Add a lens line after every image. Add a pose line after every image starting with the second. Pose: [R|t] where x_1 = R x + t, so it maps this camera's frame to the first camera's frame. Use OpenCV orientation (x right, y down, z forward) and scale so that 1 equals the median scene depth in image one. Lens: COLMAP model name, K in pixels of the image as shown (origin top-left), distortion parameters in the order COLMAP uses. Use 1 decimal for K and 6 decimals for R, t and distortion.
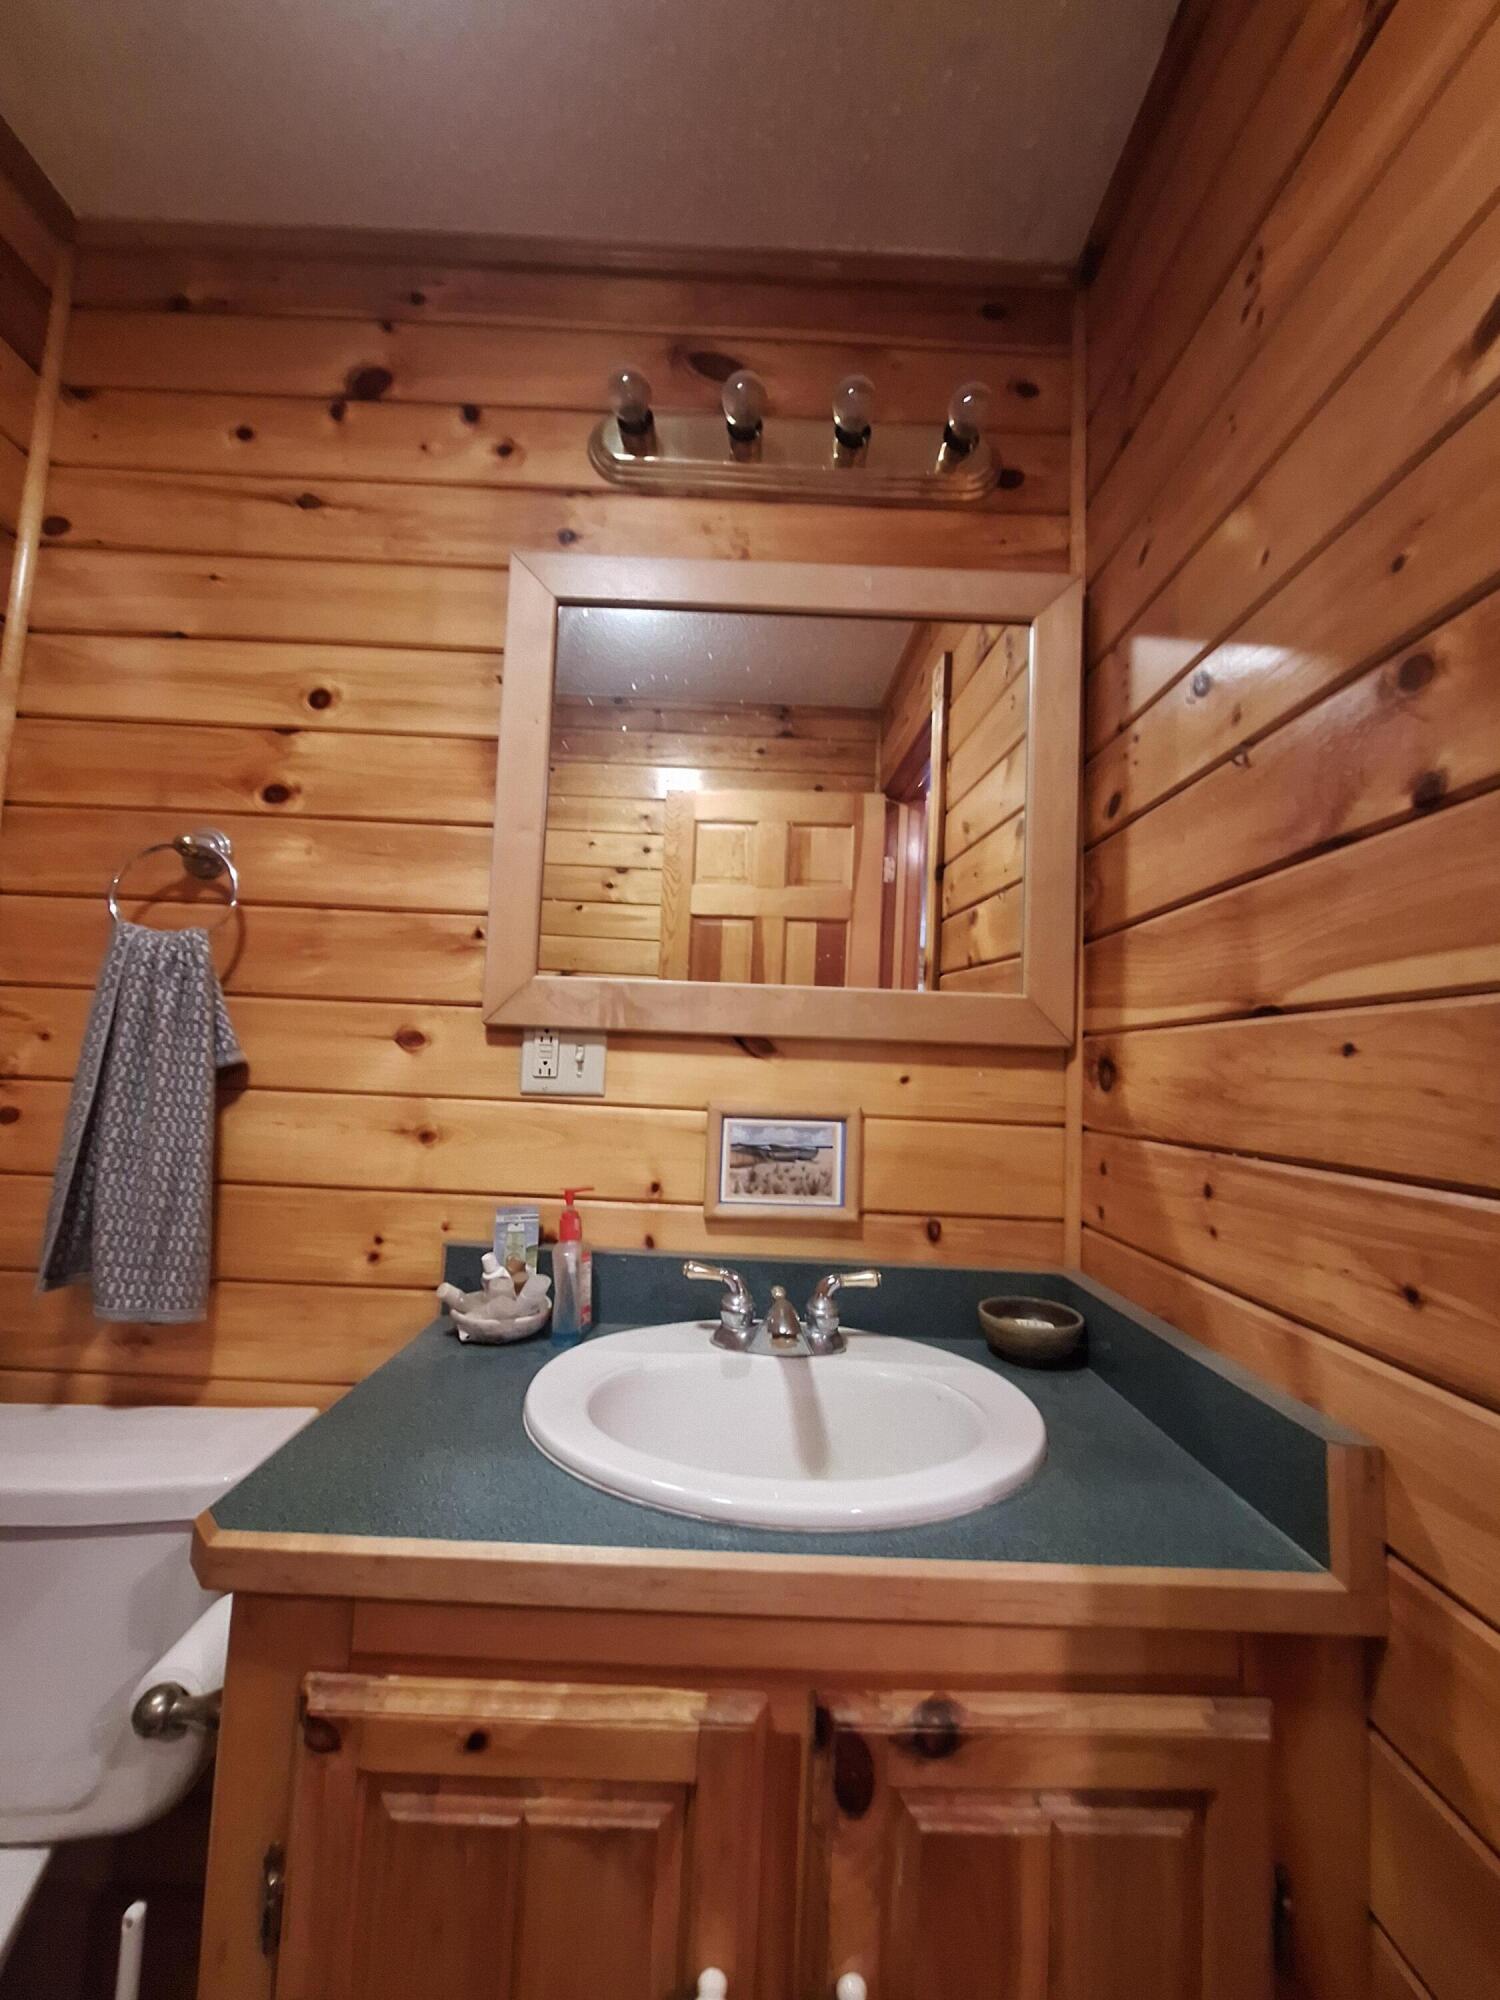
lens RADIAL K [[785.7, 0, 749.7], [0, 785.7, 1002.3], [0, 0, 1]] dist [-0.004655, 0.000520]
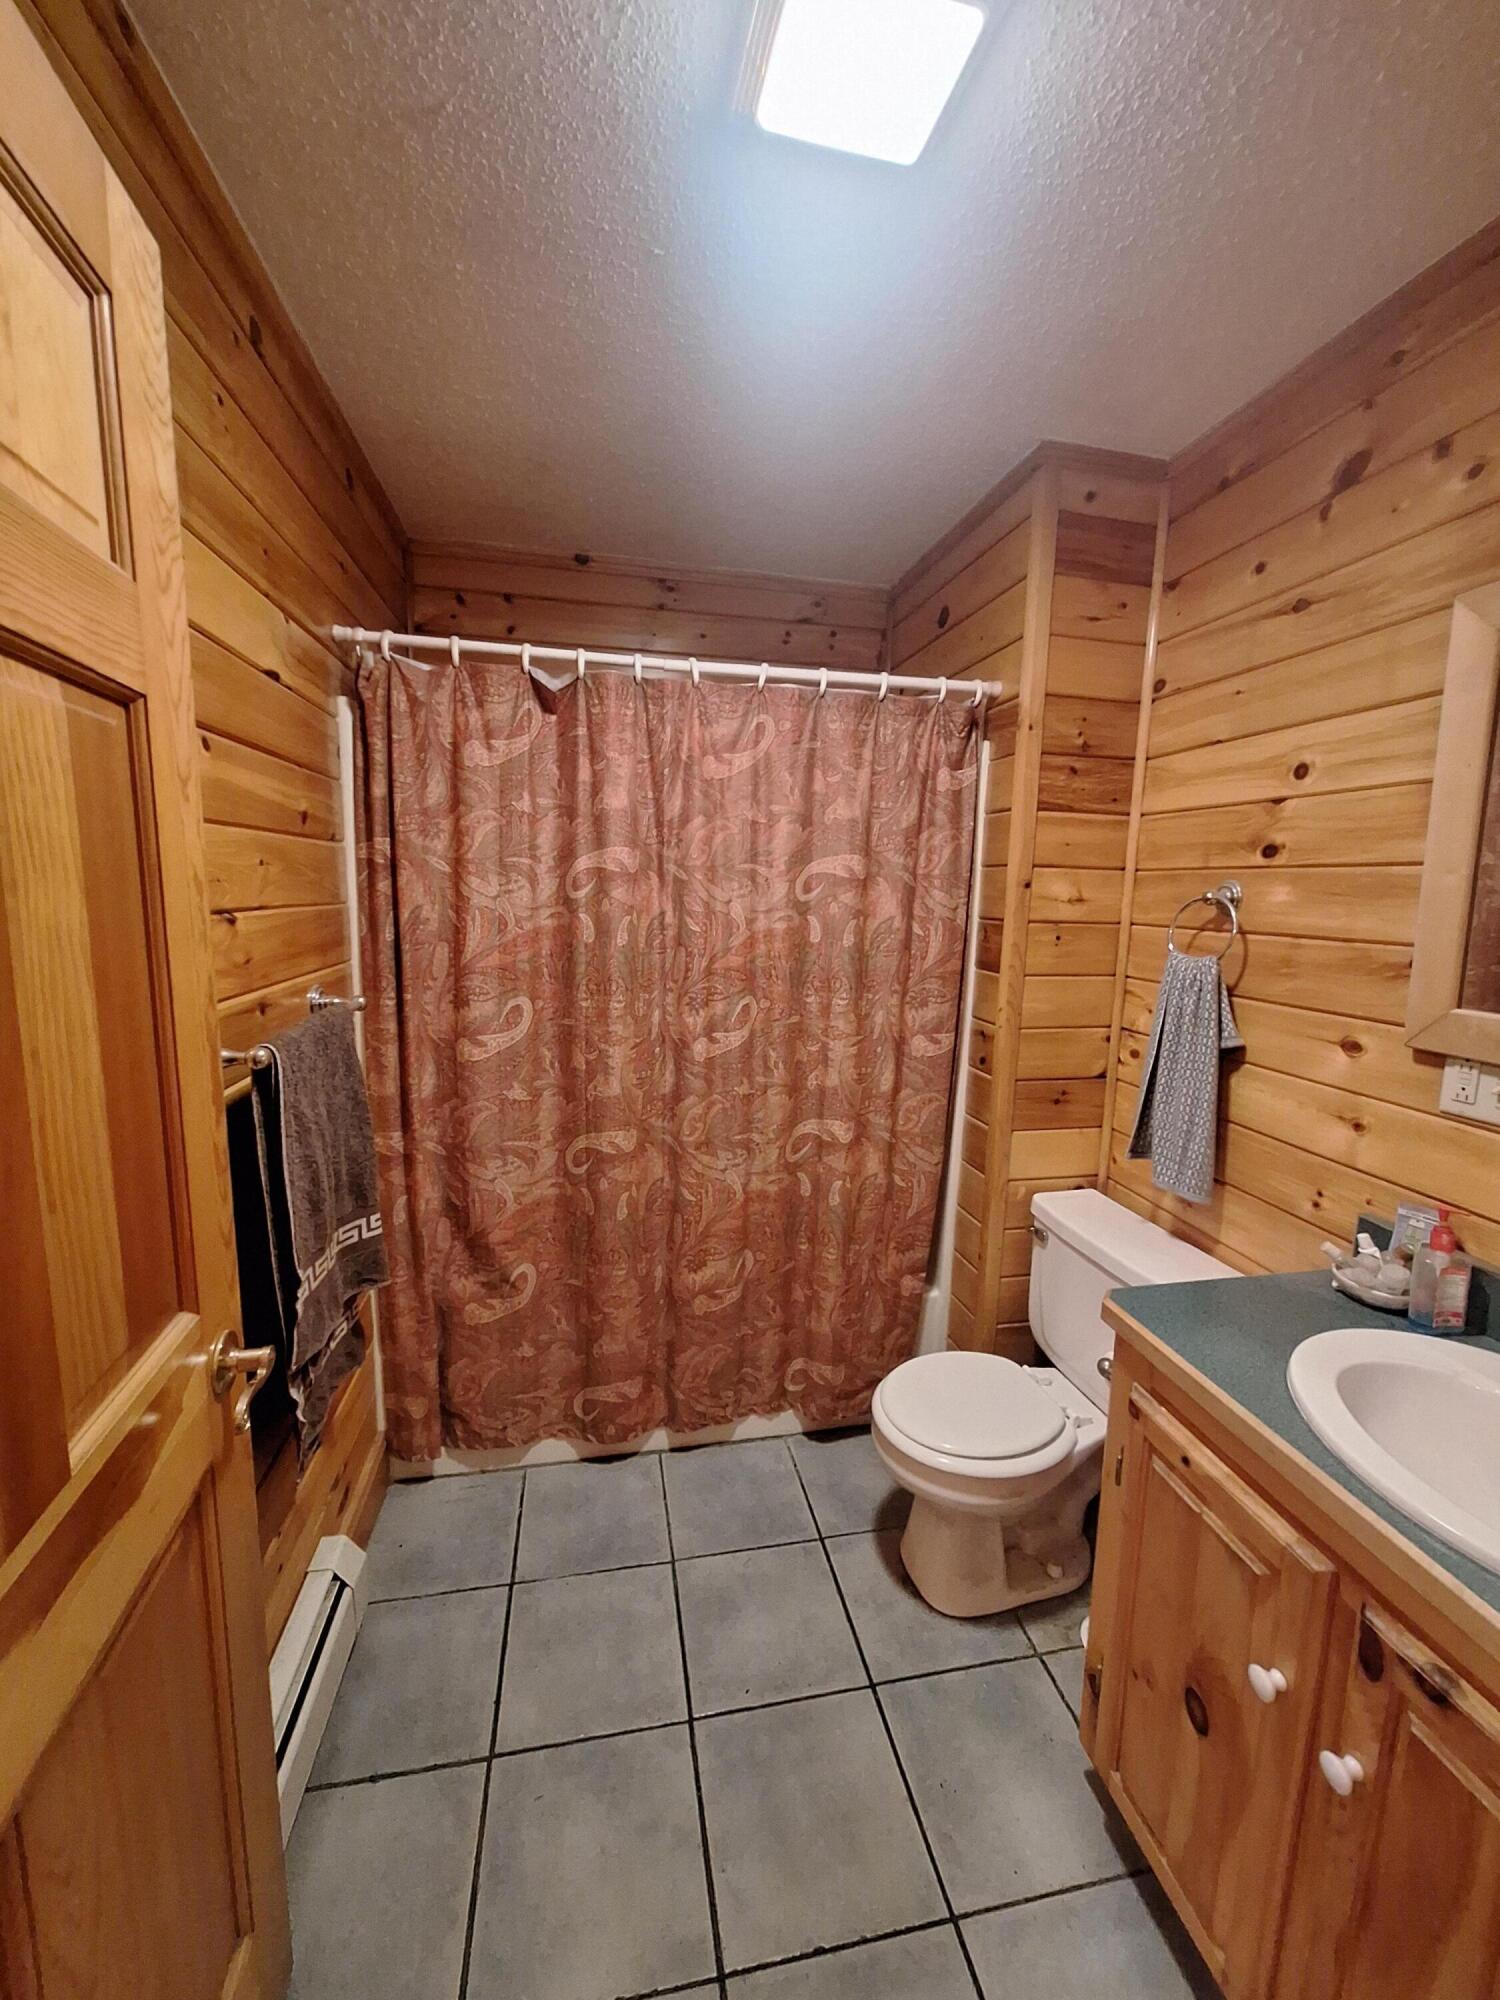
lens RADIAL K [[785.7, 0, 752.4], [0, 785.7, 999.0], [0, 0, 1]] dist [-0.004655, 0.000520]
pose [[0.184703, 0.098347, -0.977861, 0.611714], [0.068747, 0.991250, 0.112679, -0.238444], [0.980387, -0.088037, 0.176326, -0.145446]]
